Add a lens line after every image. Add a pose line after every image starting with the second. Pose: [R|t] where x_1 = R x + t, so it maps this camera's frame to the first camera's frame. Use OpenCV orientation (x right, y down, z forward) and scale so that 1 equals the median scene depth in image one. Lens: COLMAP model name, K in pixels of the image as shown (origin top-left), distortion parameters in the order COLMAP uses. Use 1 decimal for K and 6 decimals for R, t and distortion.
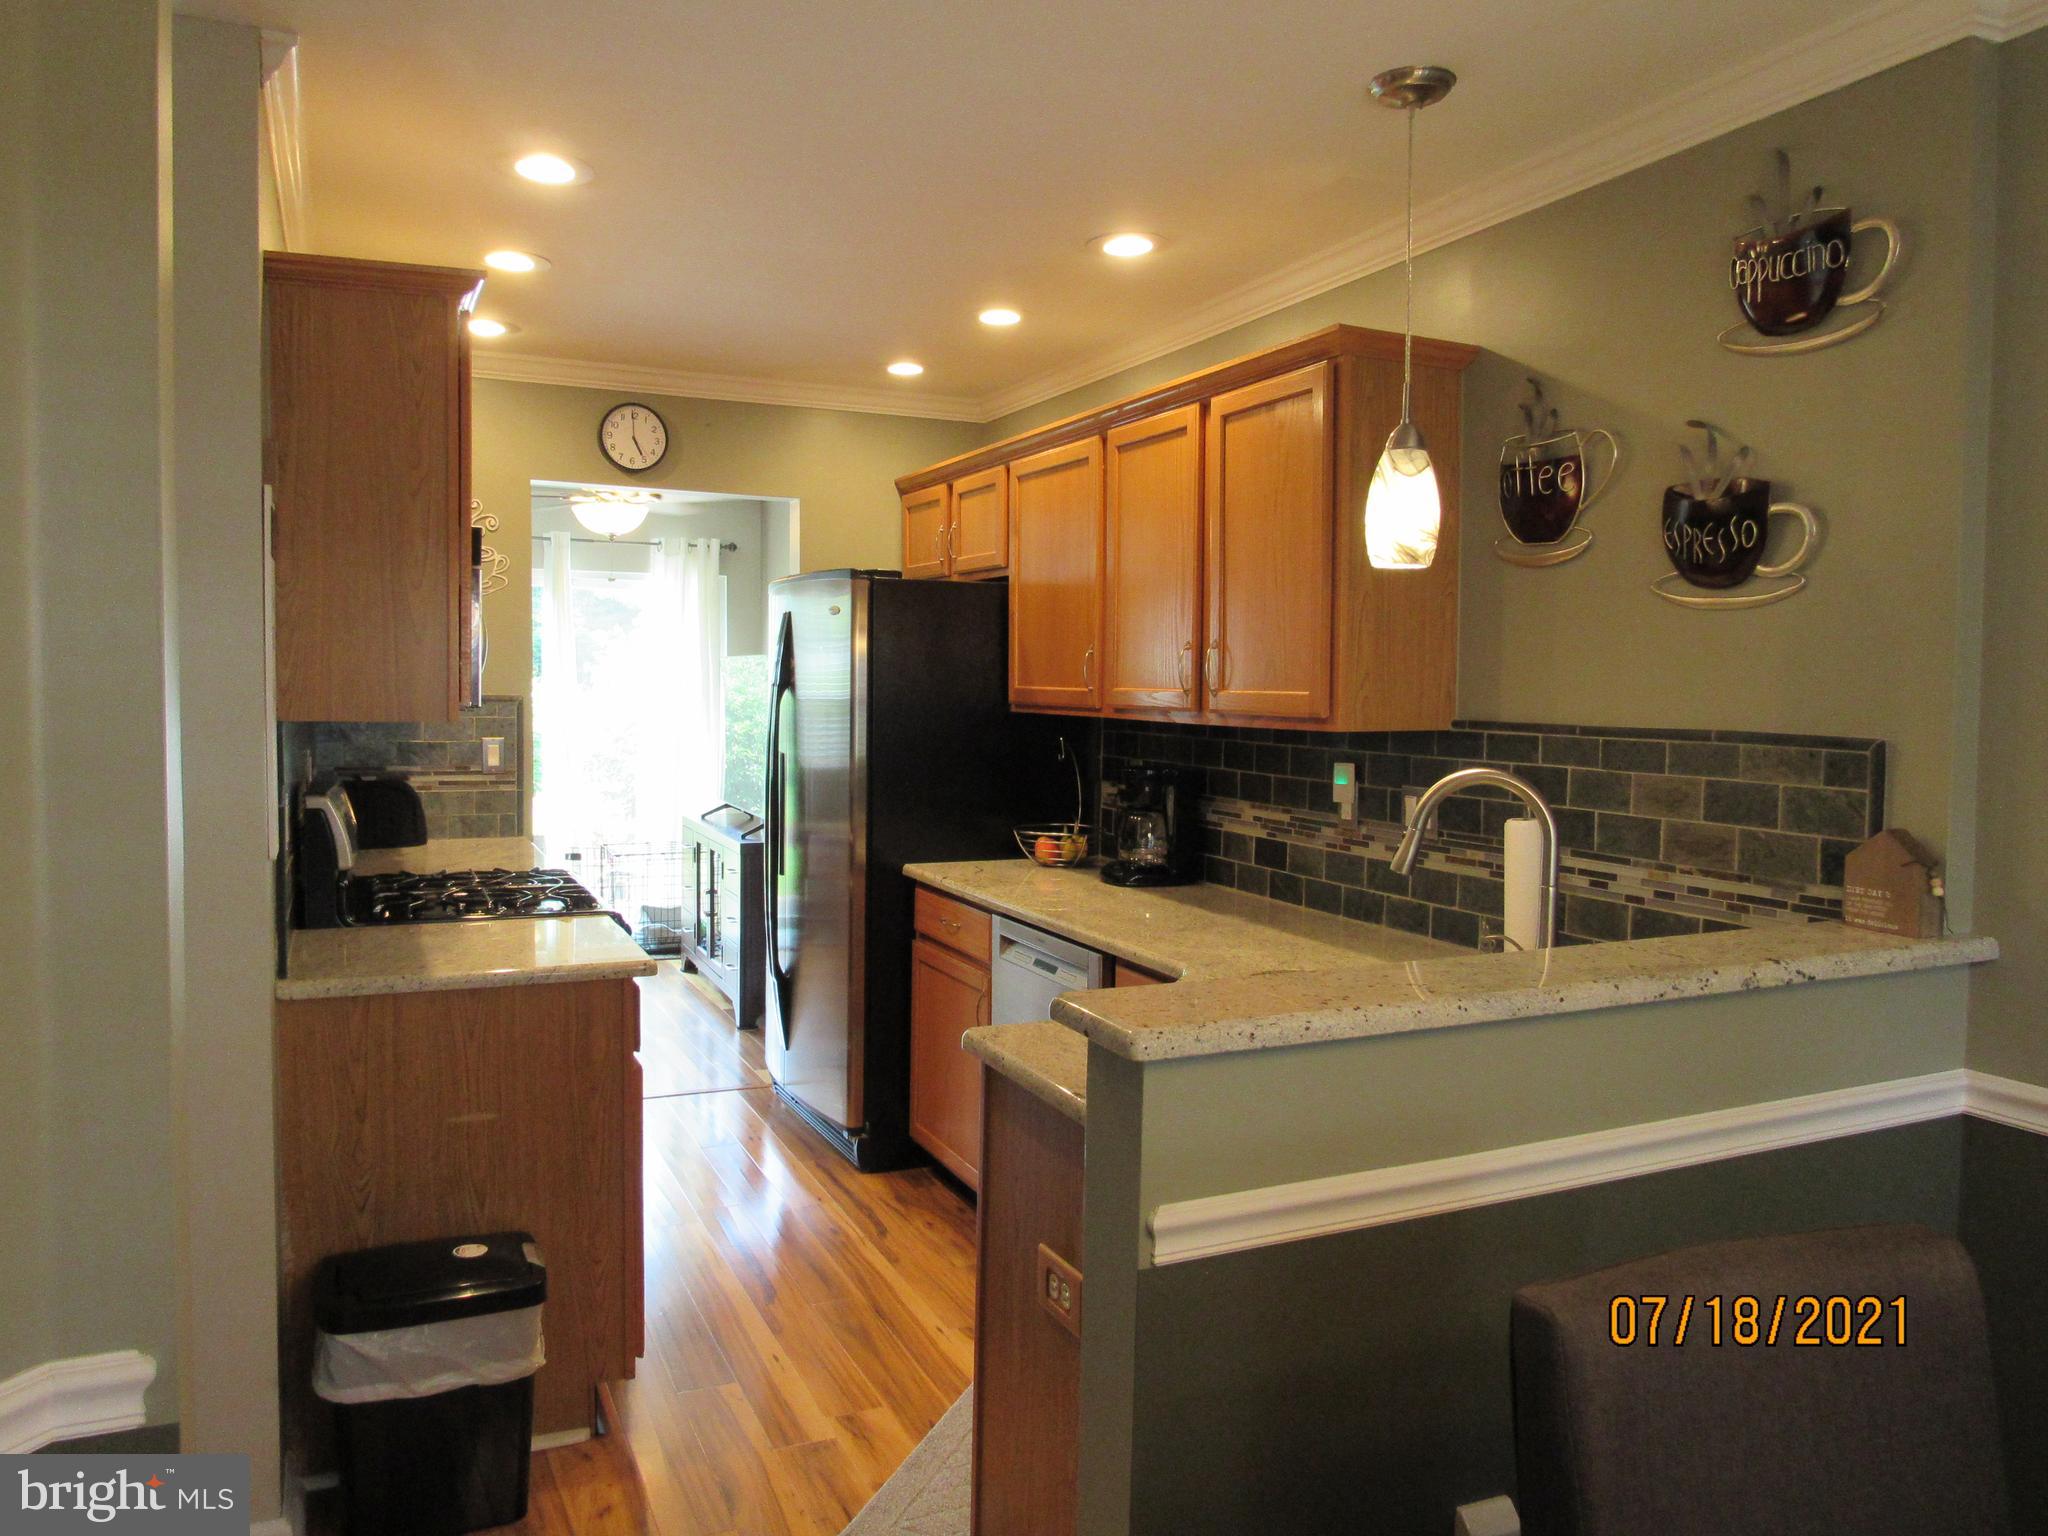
lens RADIAL K [[1459.6, 0, 1023.6], [0, 1459.6, 763.1], [0, 0, 1]] dist [-0.022172, 0.001463]
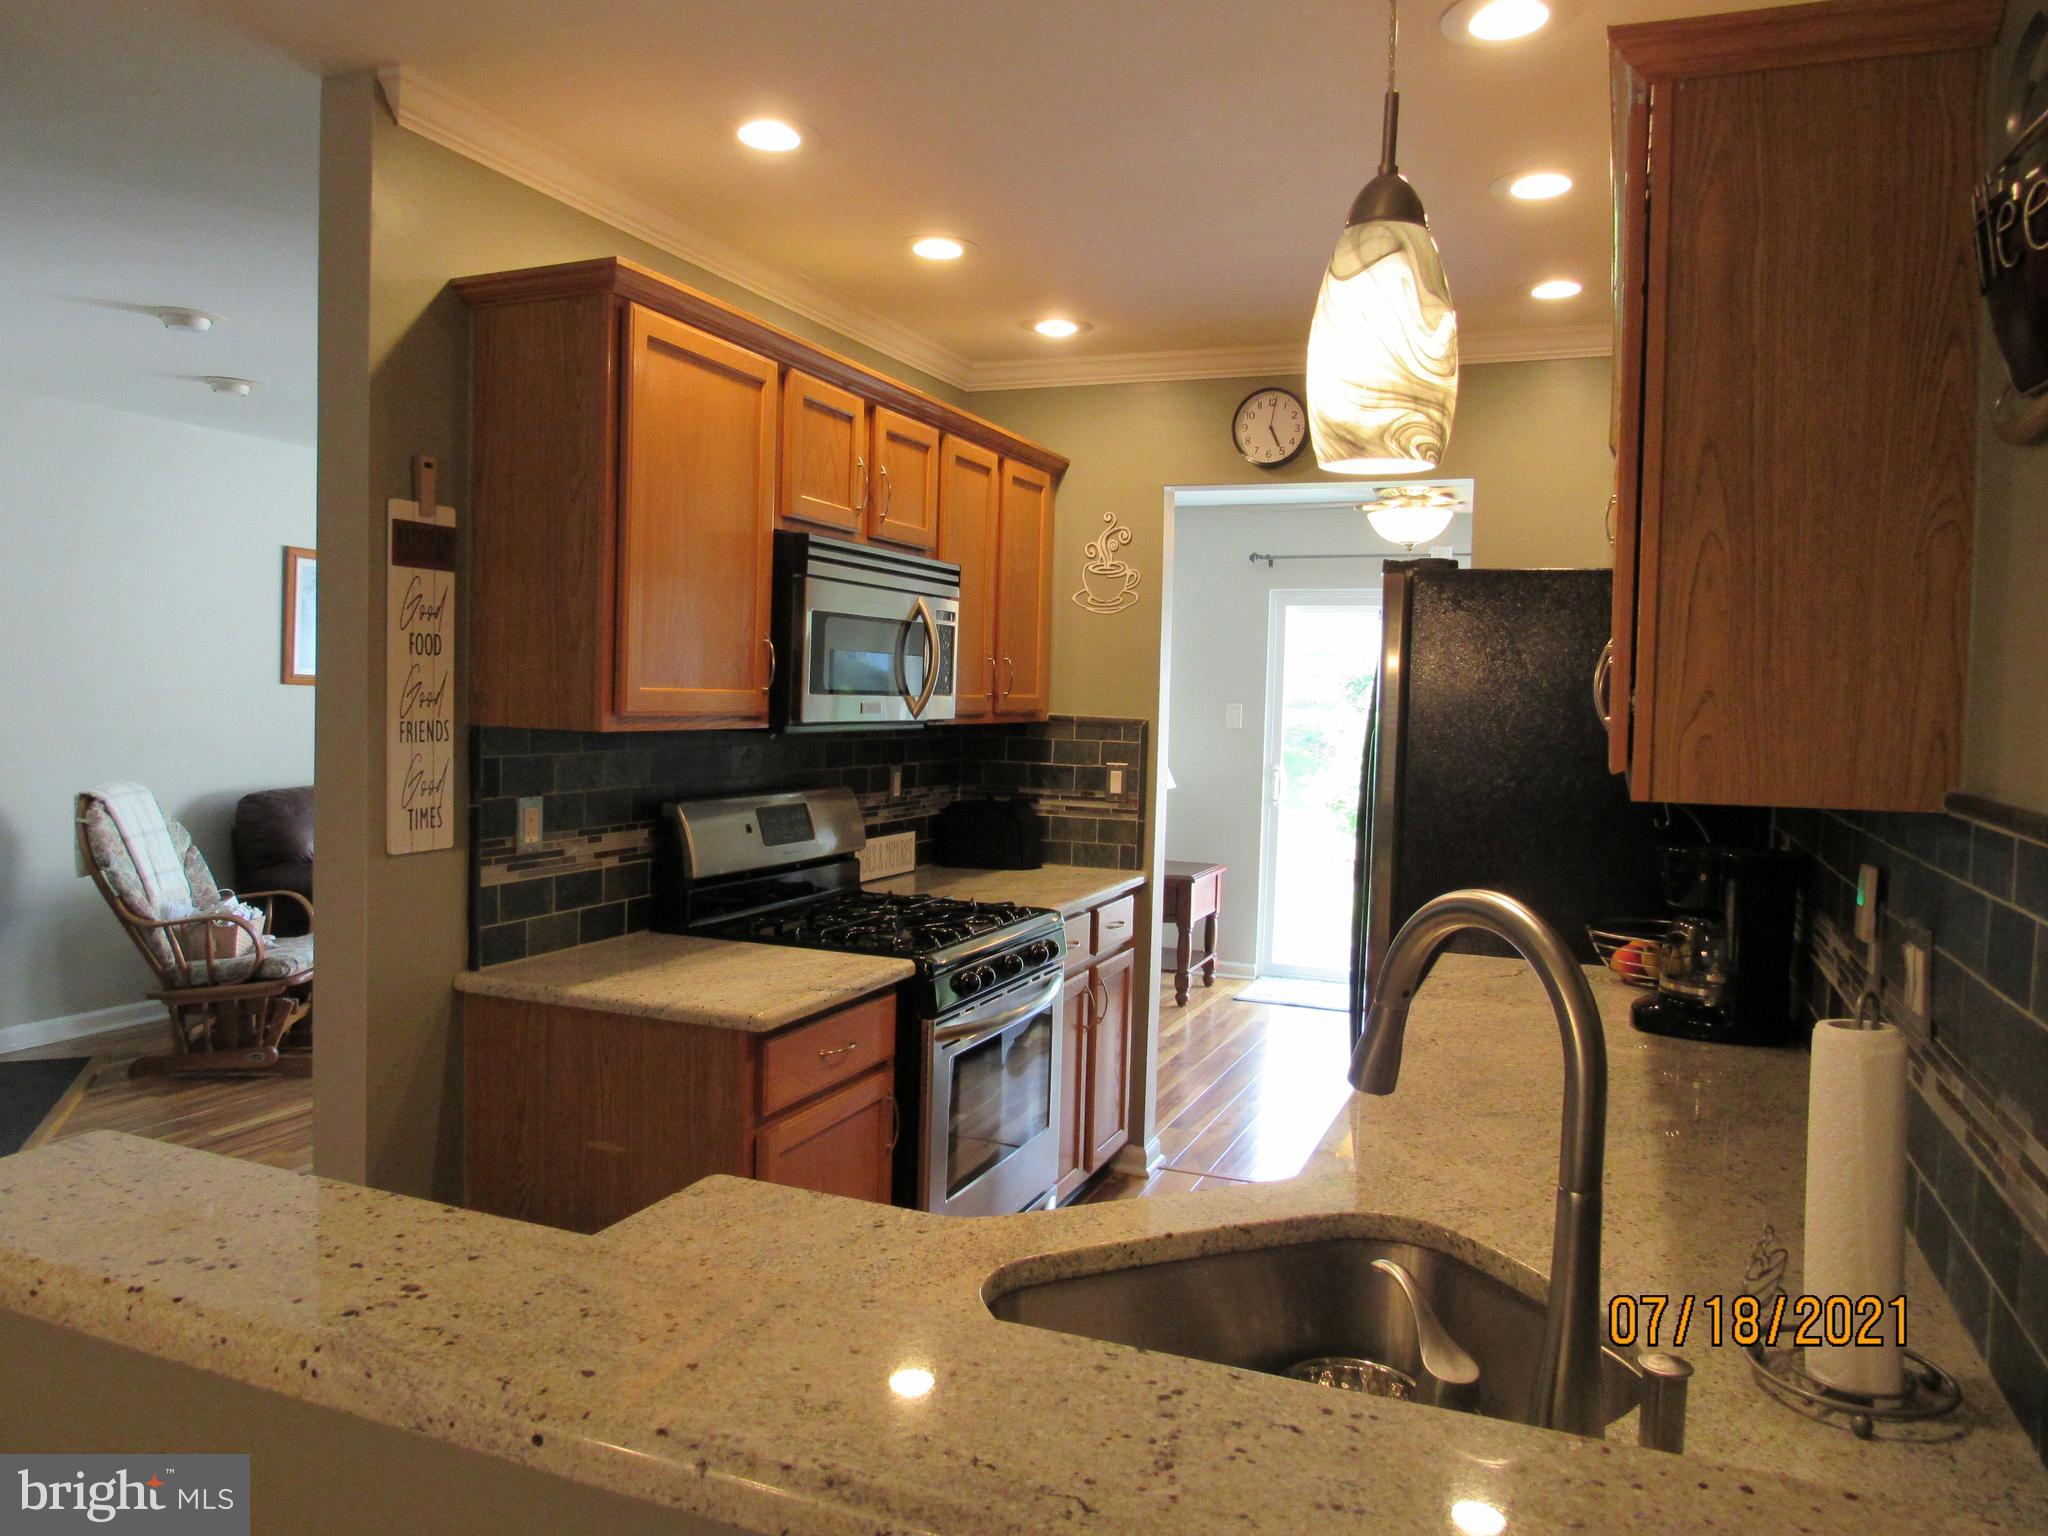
lens RADIAL K [[1459.6, 0, 1013.8], [0, 1459.6, 766.1], [0, 0, 1]] dist [-0.022172, 0.001463]
pose [[0.678694, 0.040137, -0.733324, 0.286001], [-0.058981, 0.998259, 0.000051, -0.011991], [0.732049, 0.043217, 0.679880, 0.311910]]
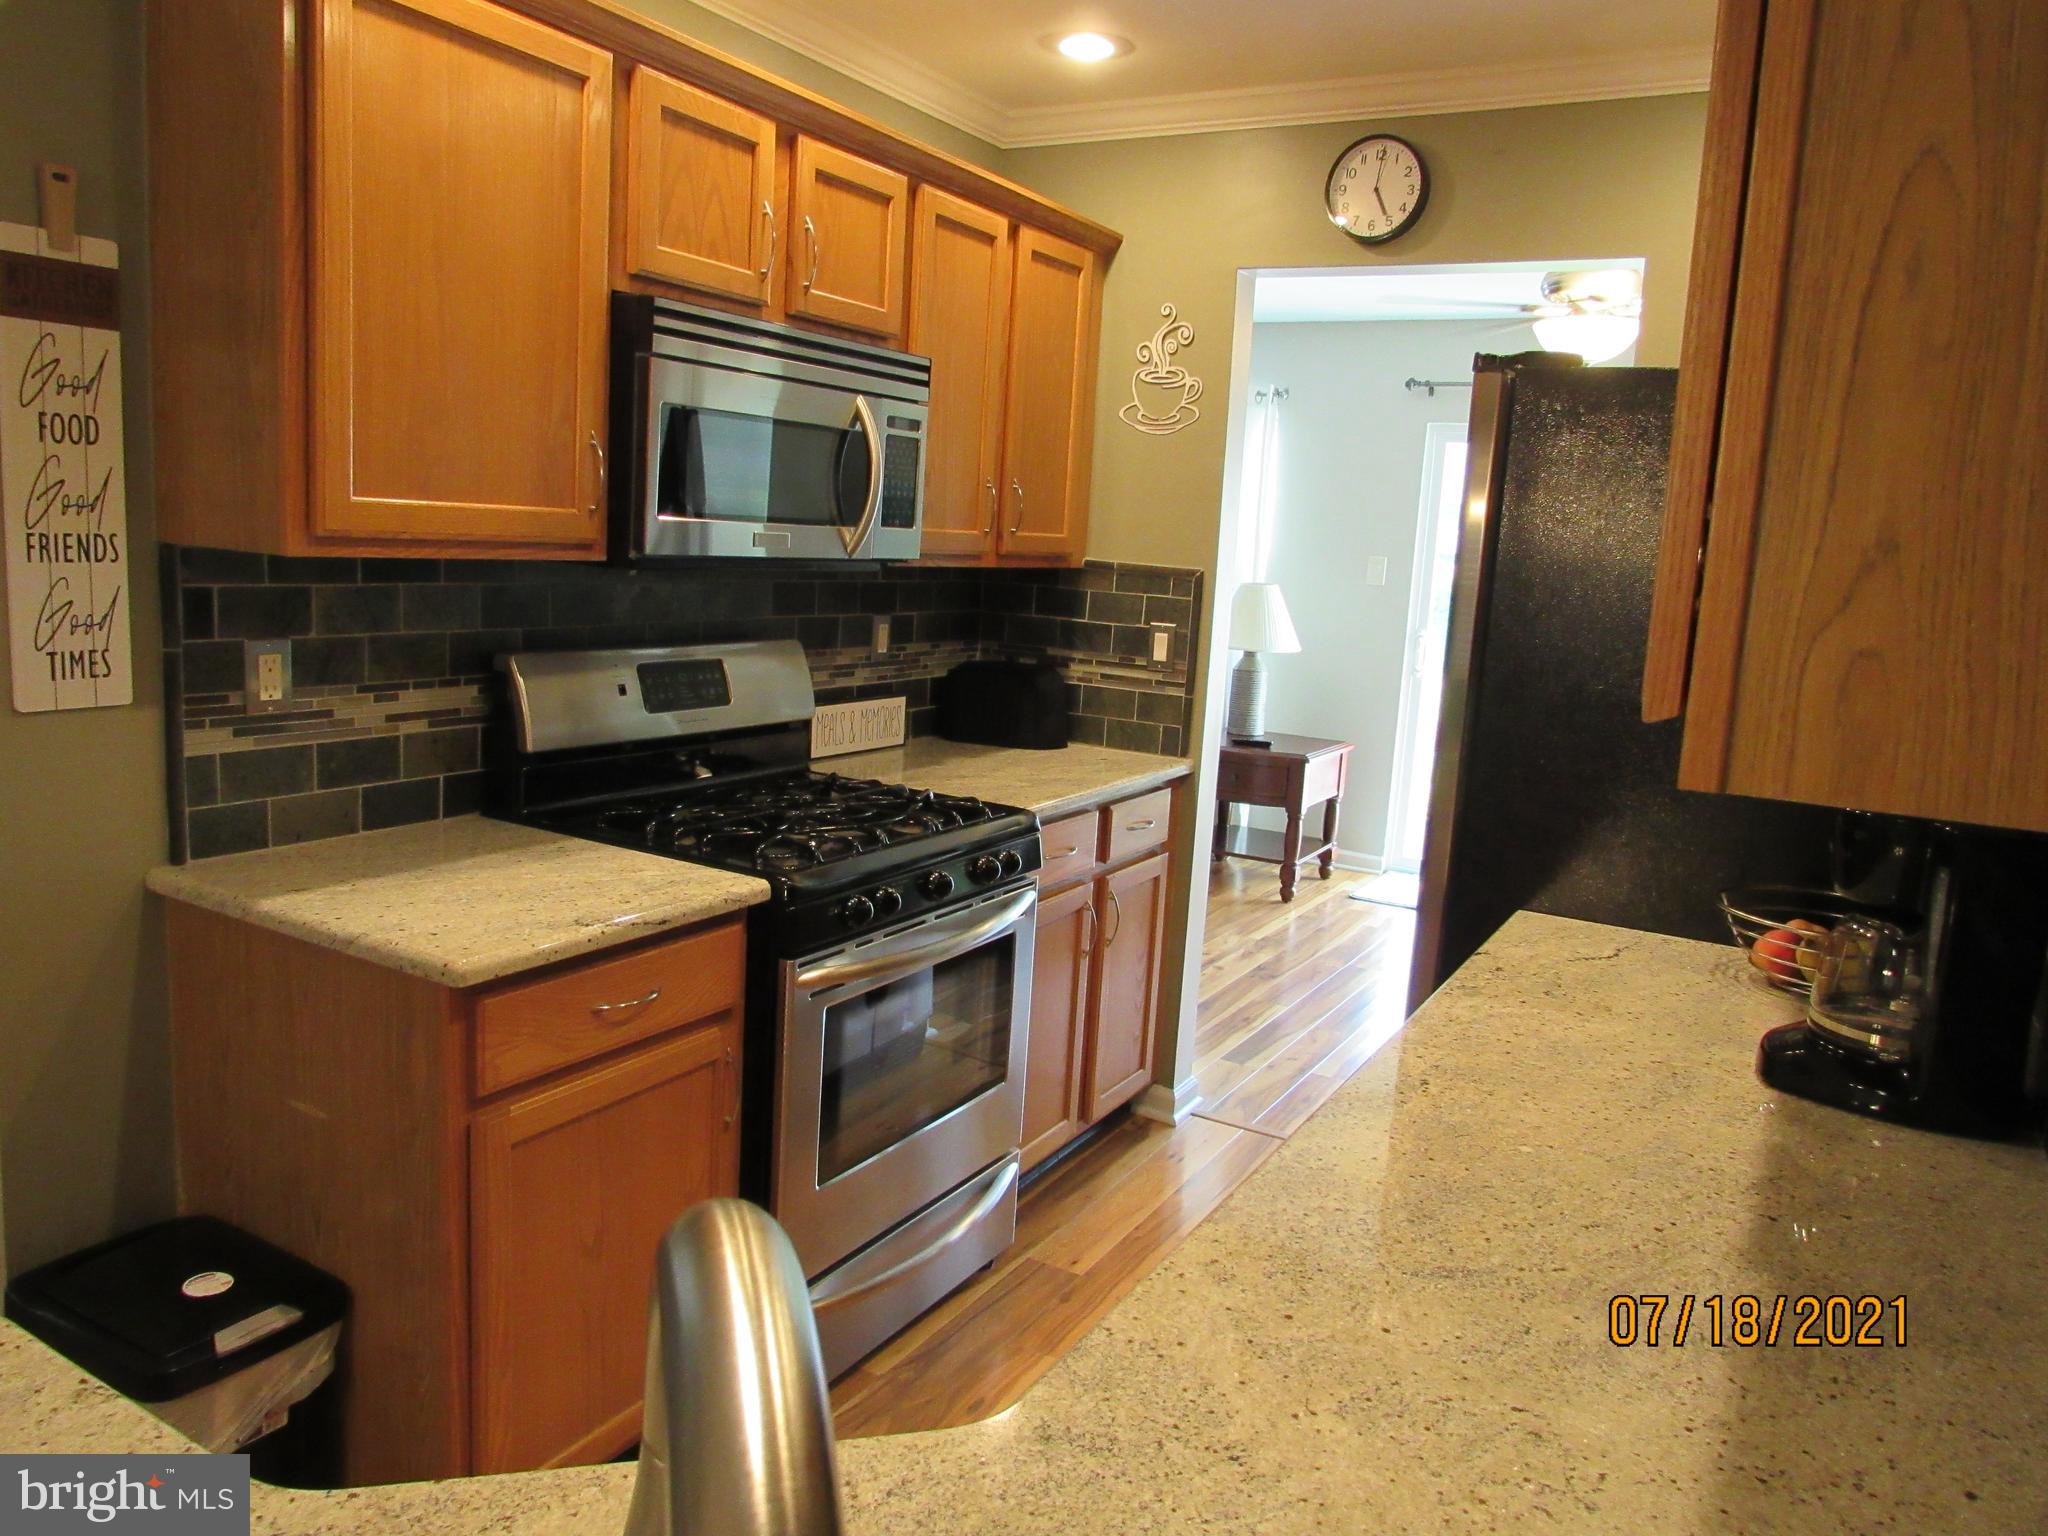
lens RADIAL K [[1459.6, 0, 1010.6], [0, 1459.6, 756.2], [0, 0, 1]] dist [-0.022172, 0.001463]
pose [[0.568290, 0.147060, -0.809580, 0.218036], [-0.099780, 0.988955, 0.109603, -0.024807], [0.816756, 0.018494, 0.576687, 0.503389]]
